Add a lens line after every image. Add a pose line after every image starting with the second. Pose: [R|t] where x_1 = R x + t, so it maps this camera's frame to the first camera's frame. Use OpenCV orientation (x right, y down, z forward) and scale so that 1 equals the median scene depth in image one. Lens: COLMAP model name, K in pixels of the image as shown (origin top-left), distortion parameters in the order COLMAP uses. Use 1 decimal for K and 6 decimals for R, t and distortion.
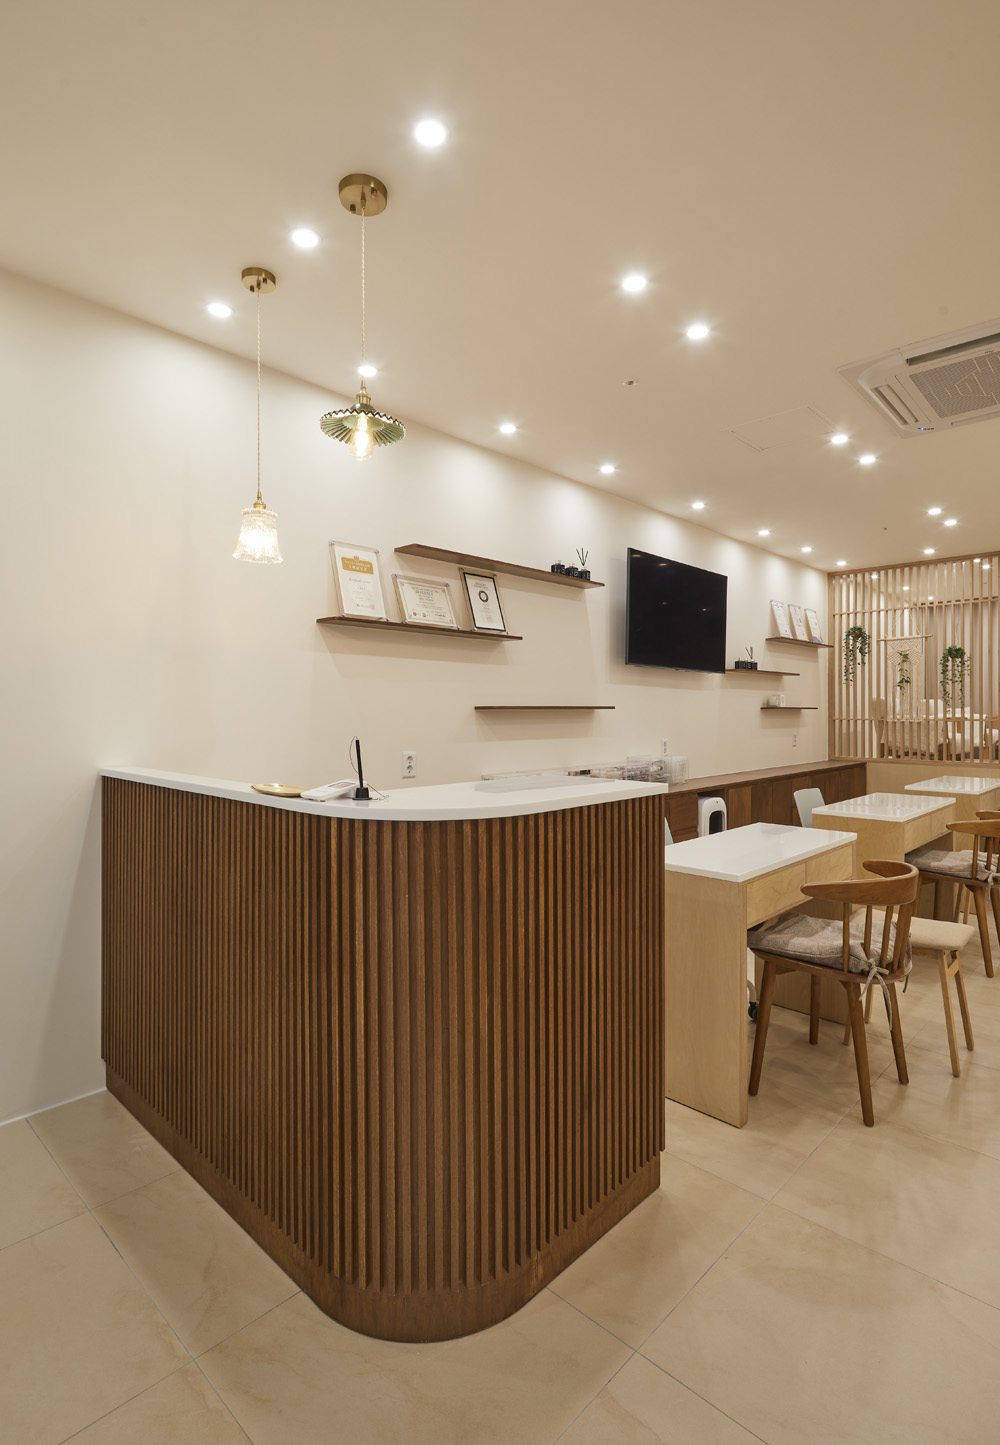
lens RADIAL K [[726.3, 0, 501.4], [0, 726.3, 716.4], [0, 0, 1]] dist [0.006759, 0.001492]
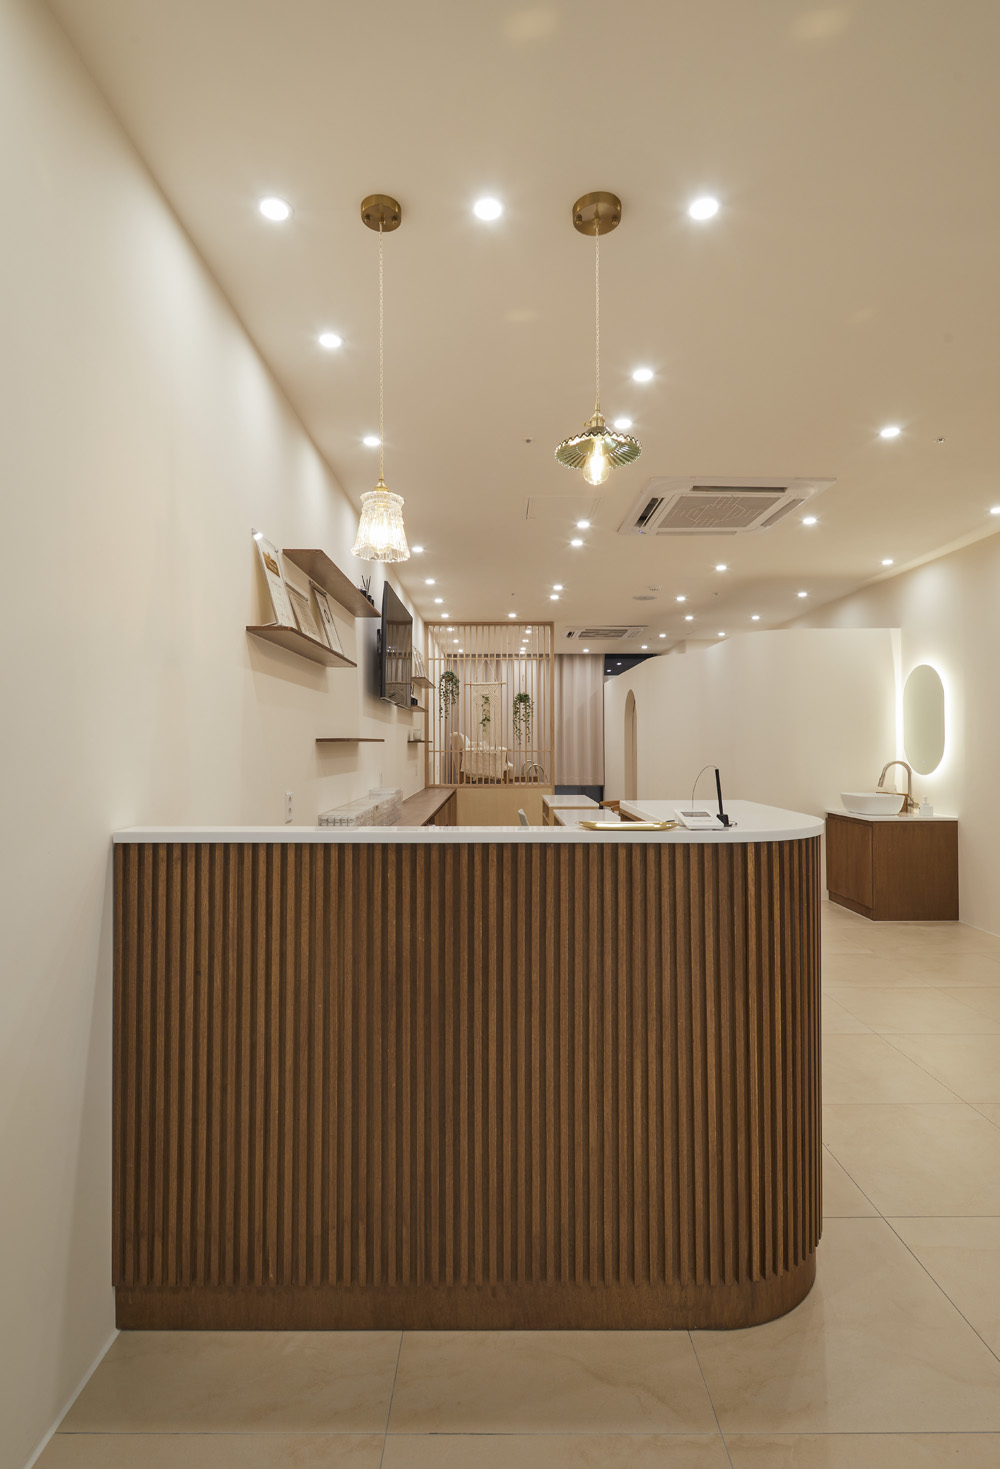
lens RADIAL K [[738.4, 0, 494.2], [0, 738.4, 742.5], [0, 0, 1]] dist [0.006759, 0.001492]
pose [[0.722834, 0.002378, 0.691018, -0.392500], [0.005154, 0.999948, -0.008833, 0.000548], [-0.691003, 0.009947, 0.722783, 0.153311]]
